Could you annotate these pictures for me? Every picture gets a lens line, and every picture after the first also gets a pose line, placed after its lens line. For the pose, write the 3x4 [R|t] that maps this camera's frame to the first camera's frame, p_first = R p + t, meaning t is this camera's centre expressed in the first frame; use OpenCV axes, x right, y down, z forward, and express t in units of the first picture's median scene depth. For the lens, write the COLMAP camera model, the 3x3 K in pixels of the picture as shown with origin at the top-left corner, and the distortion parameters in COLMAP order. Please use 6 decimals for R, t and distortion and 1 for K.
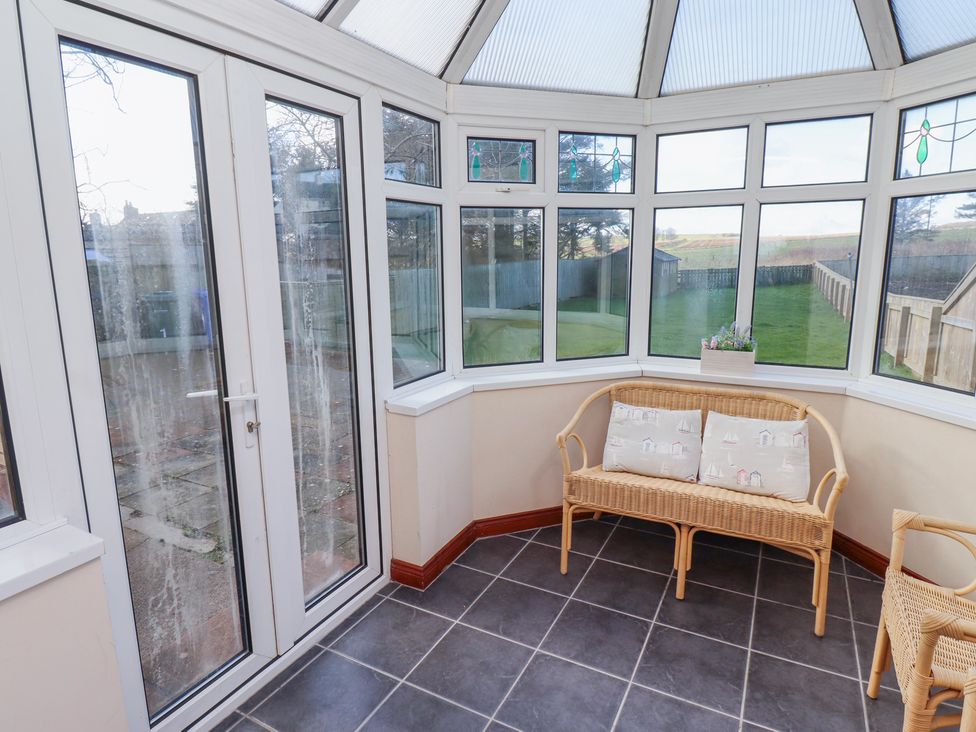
lens RADIAL K [[555.1, 0, 504.1], [0, 555.1, 353.1], [0, 0, 1]] dist [0.003349, -0.011976]
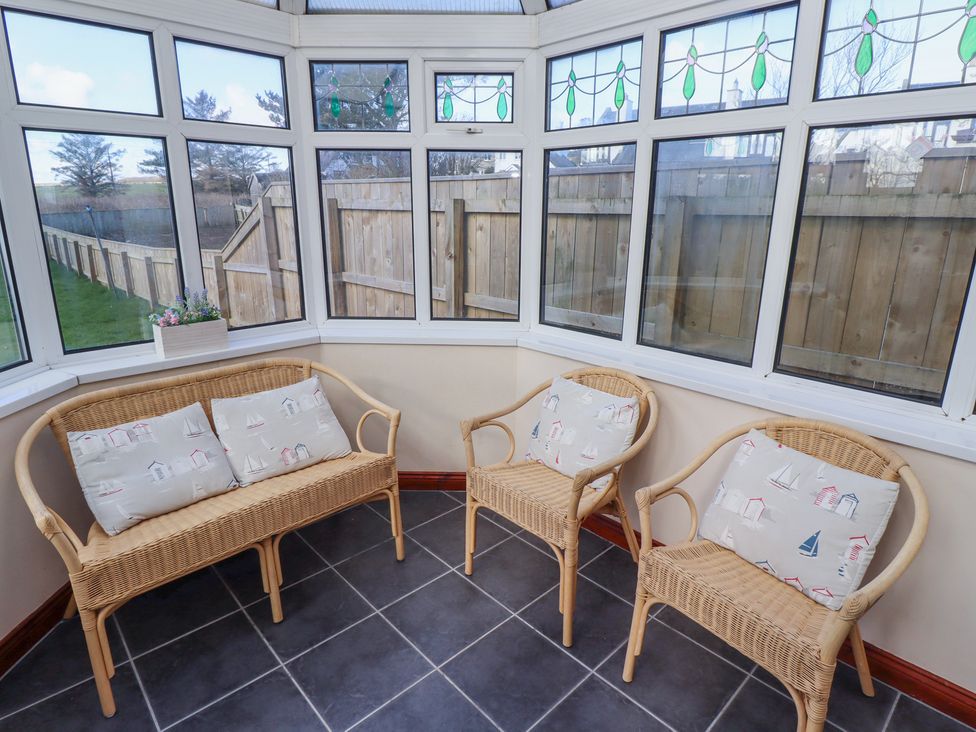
lens RADIAL K [[555.1, 0, 504.1], [0, 555.1, 353.1], [0, 0, 1]] dist [0.003349, -0.011976]
pose [[0.326498, -0.234600, 0.915621, -0.227494], [0.161160, 0.968341, 0.190640, -0.049407], [-0.931357, 0.085318, 0.353969, 0.332853]]
